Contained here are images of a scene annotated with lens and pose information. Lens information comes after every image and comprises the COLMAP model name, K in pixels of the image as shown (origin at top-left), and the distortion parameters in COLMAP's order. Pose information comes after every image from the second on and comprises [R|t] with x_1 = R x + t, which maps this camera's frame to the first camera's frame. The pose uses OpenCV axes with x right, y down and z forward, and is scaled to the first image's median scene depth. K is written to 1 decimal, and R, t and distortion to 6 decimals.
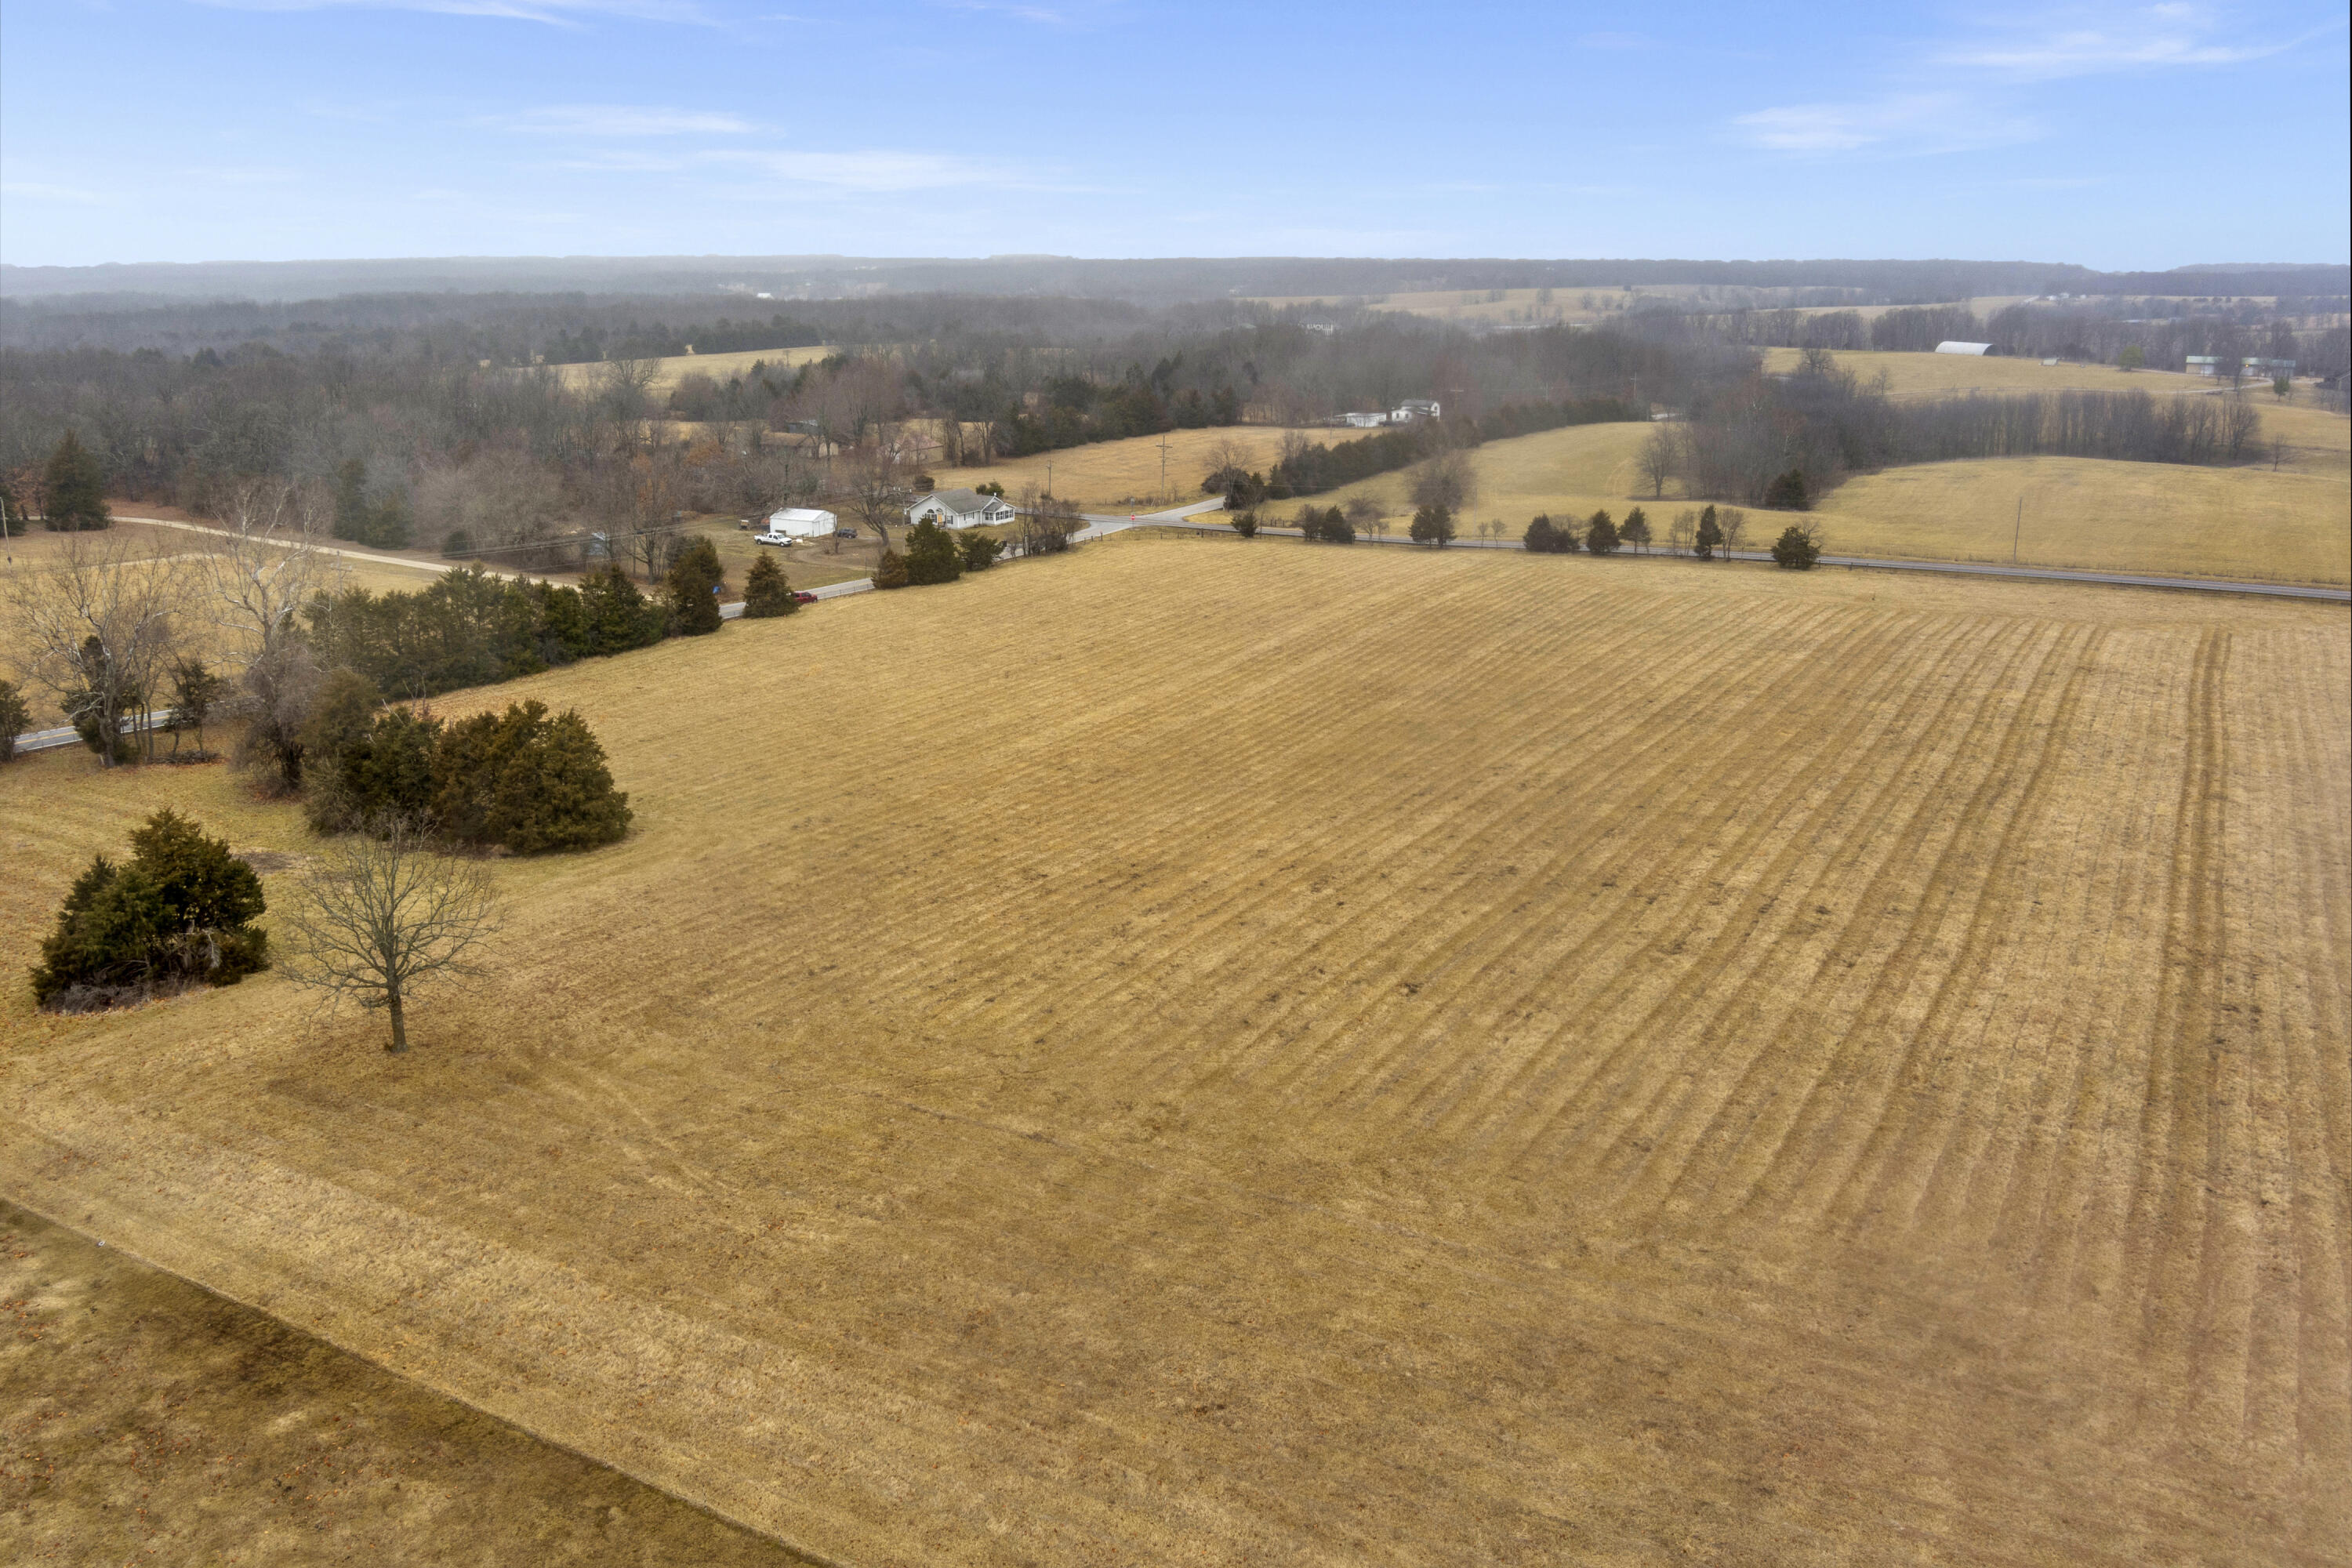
lens RADIAL K [[1927.0, 0, 1172.2], [0, 1927.0, 661.3], [0, 0, 1]] dist [-0.067440, 0.008140]
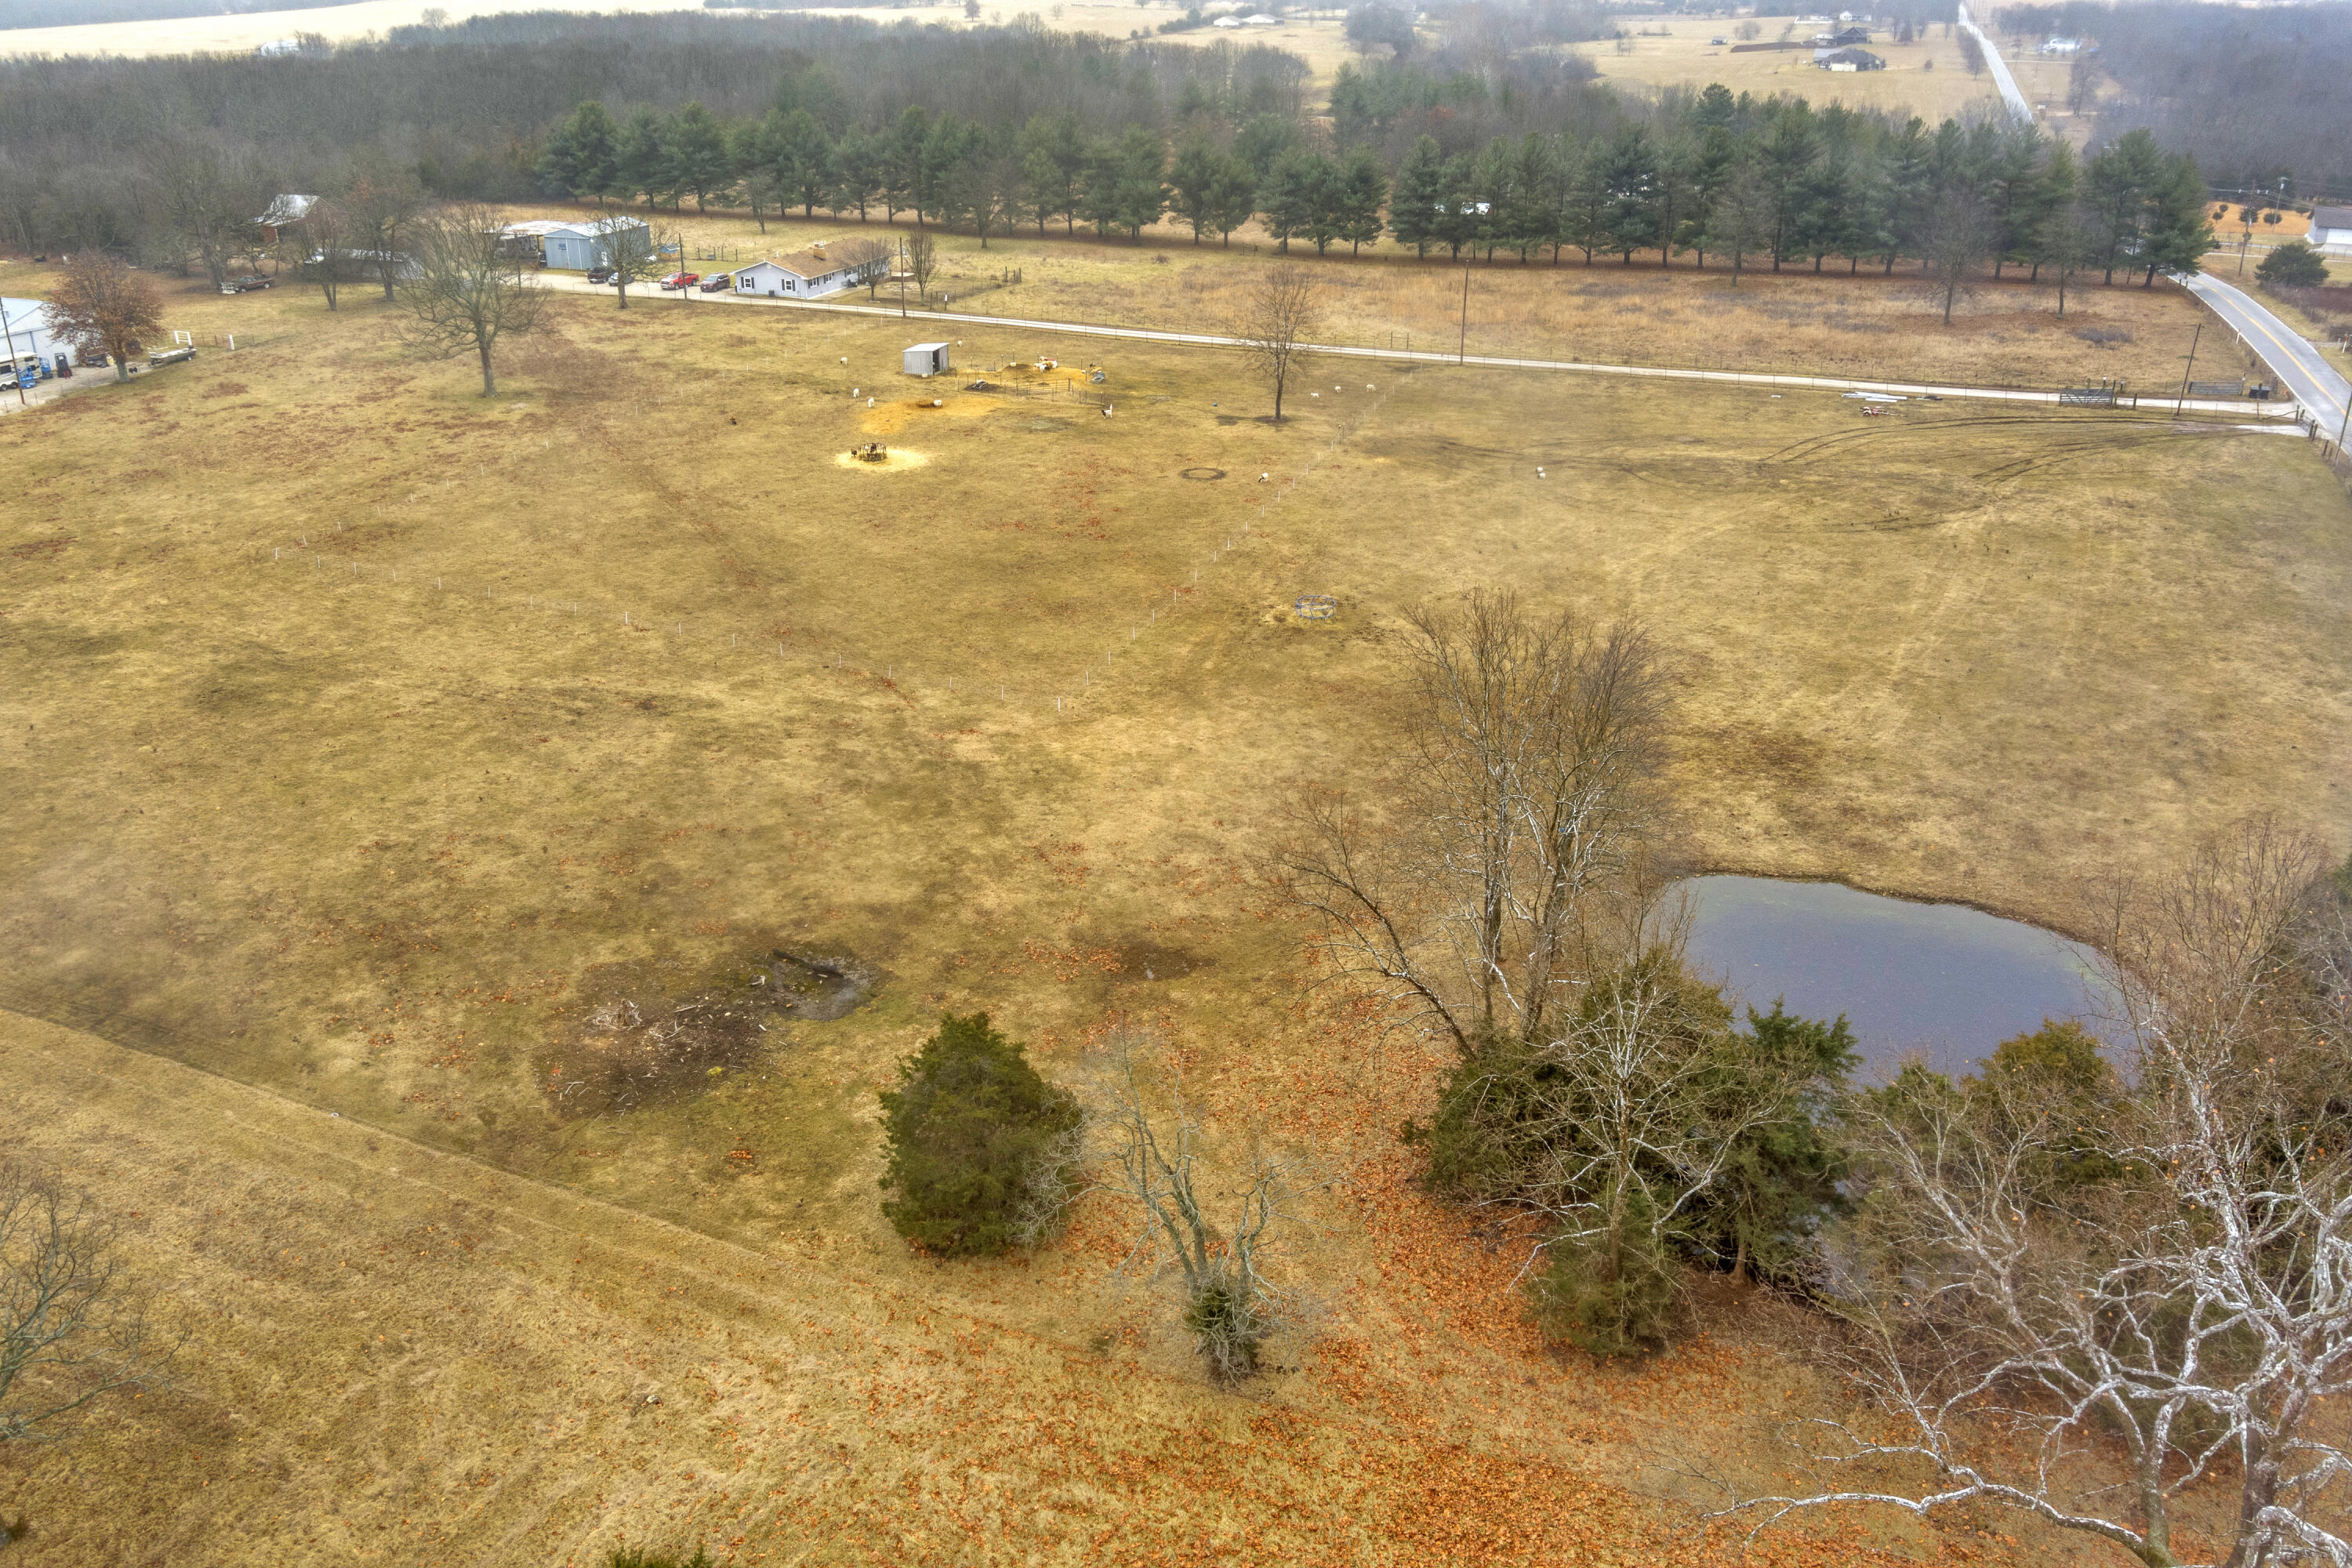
lens RADIAL K [[1897.8, 0, 1176.0], [0, 1897.8, 784.0], [0, 0, 1]] dist [-0.065006, -0.004790]
pose [[-0.986108, 0.068777, -0.151197, -0.292884], [-0.033142, 0.810481, 0.584827, -0.125207], [0.162764, 0.581713, -0.796942, 0.585825]]
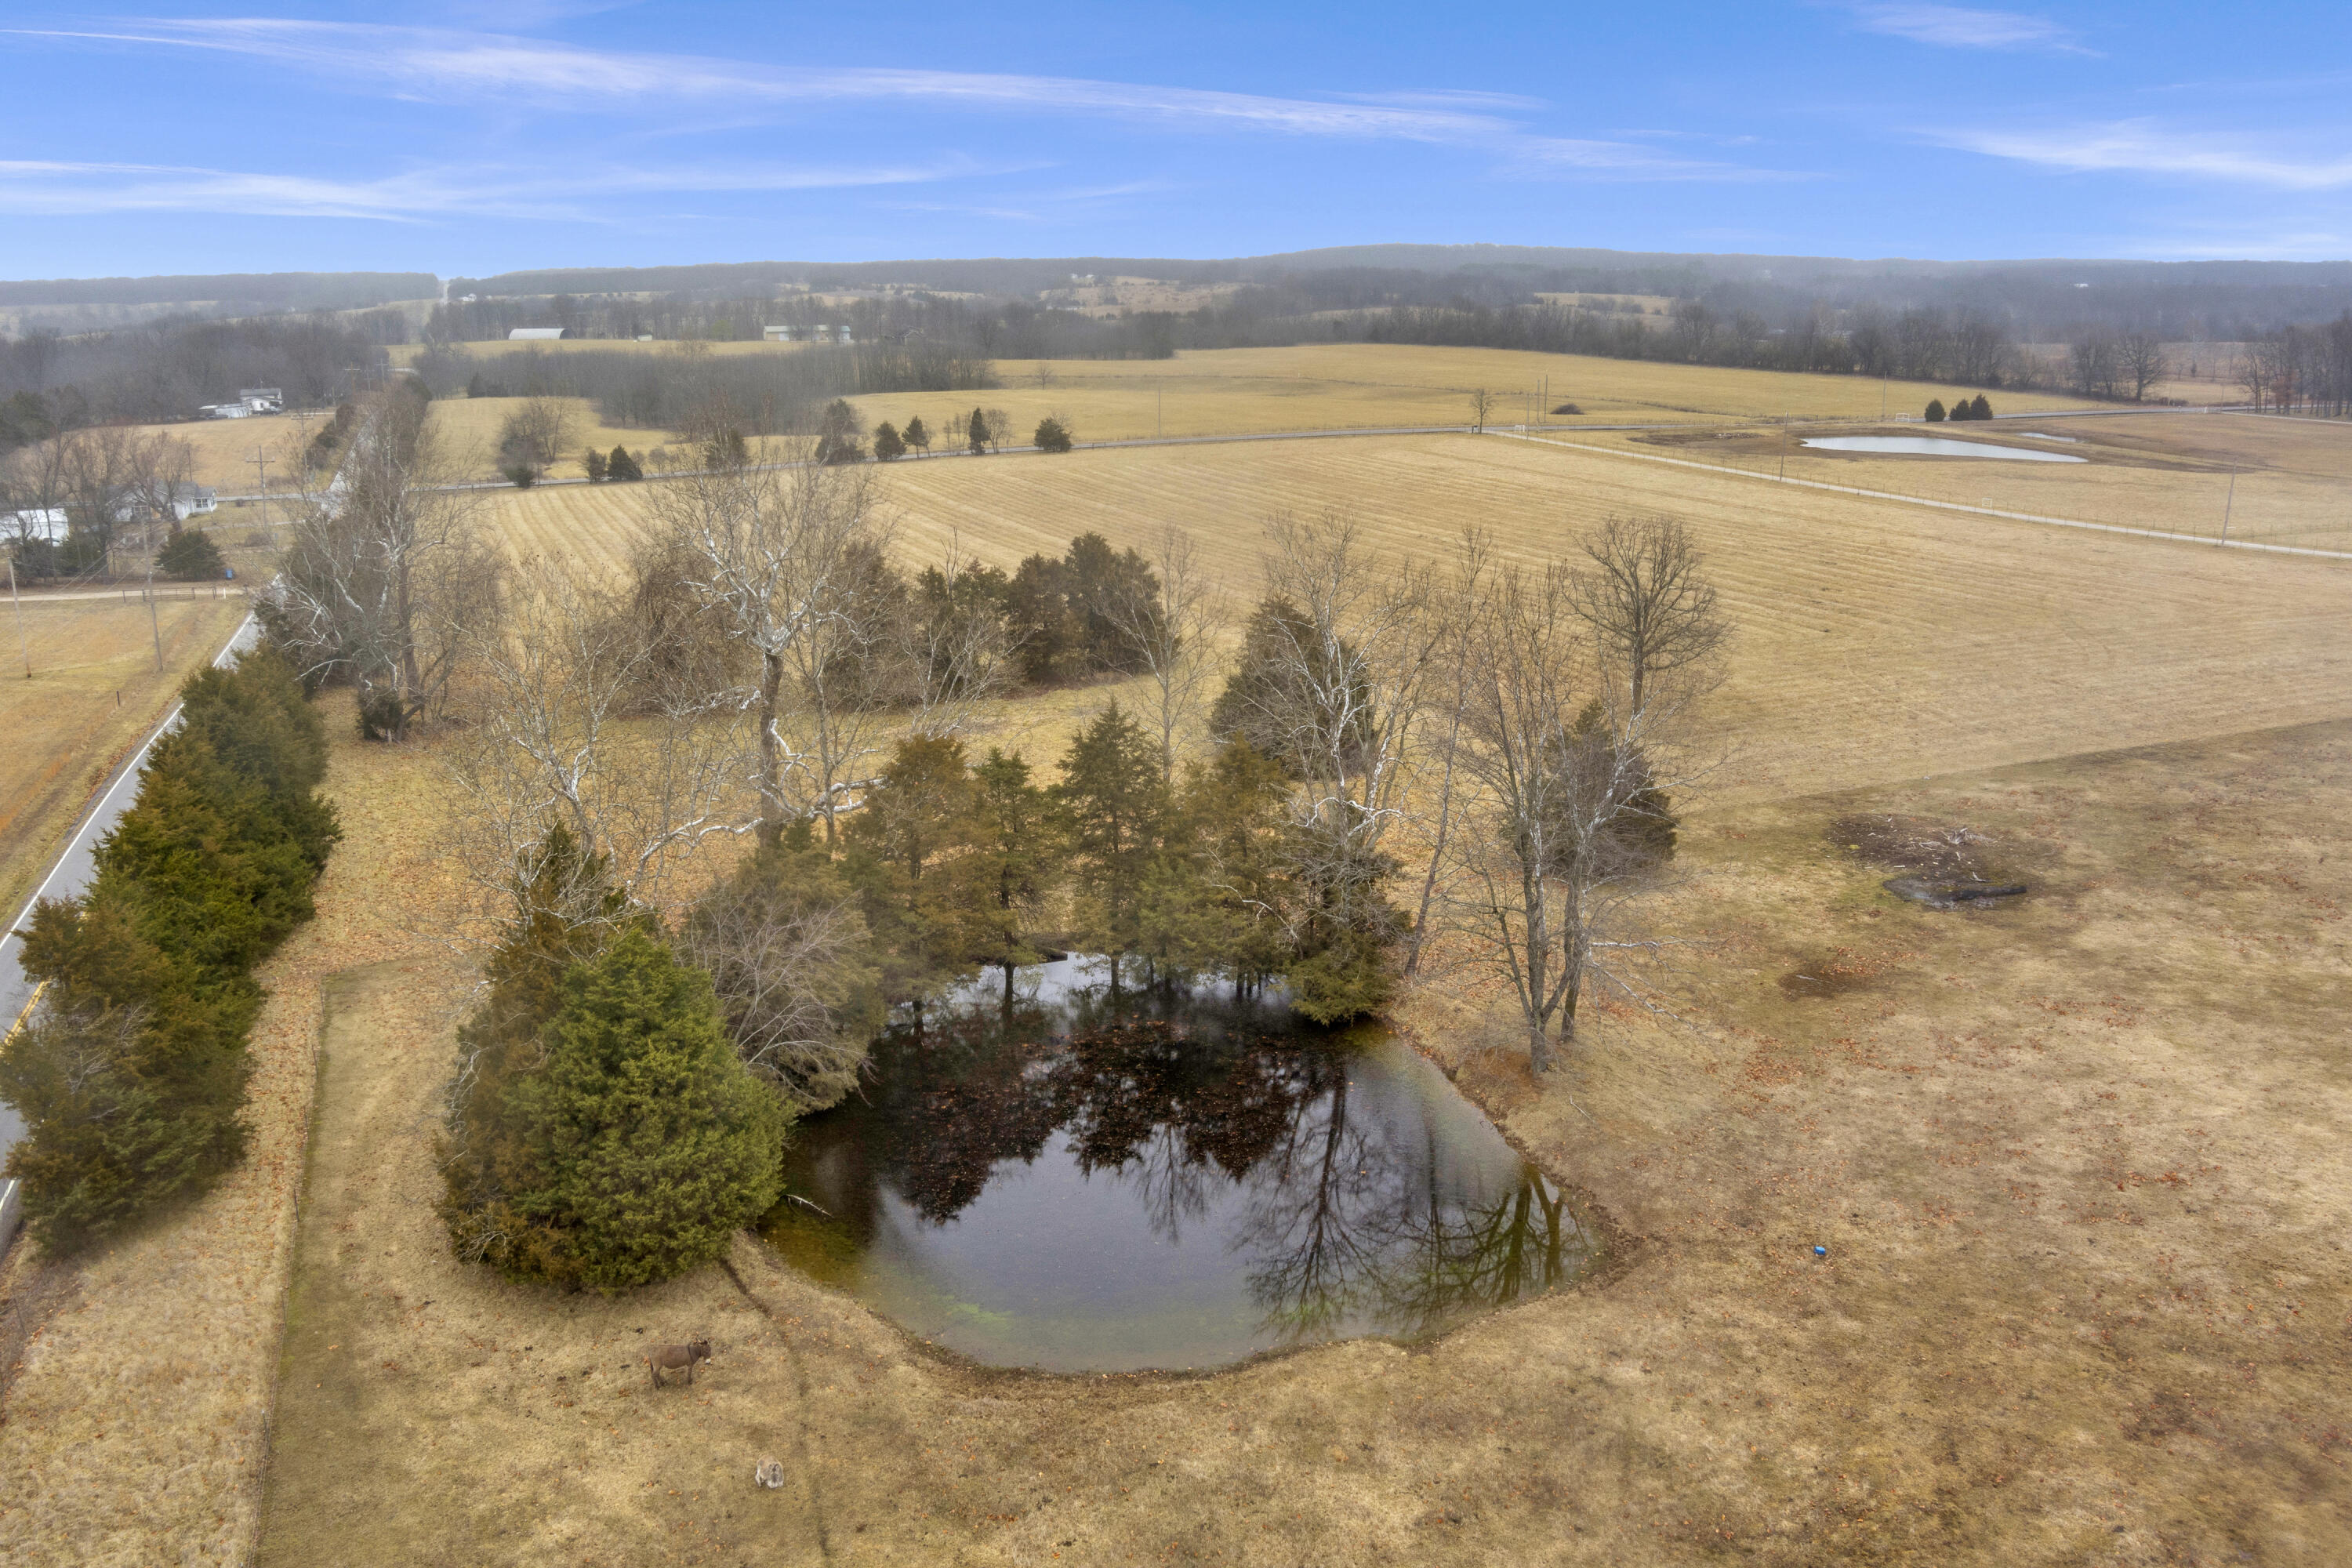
lens RADIAL K [[1897.8, 0, 1176.0], [0, 1897.8, 784.0], [0, 0, 1]] dist [-0.065006, -0.004790]
pose [[0.652347, -0.205798, 0.729445, -0.659691], [0.163675, 0.977972, 0.129540, 0.017361], [-0.740036, 0.034887, 0.671662, 0.170924]]
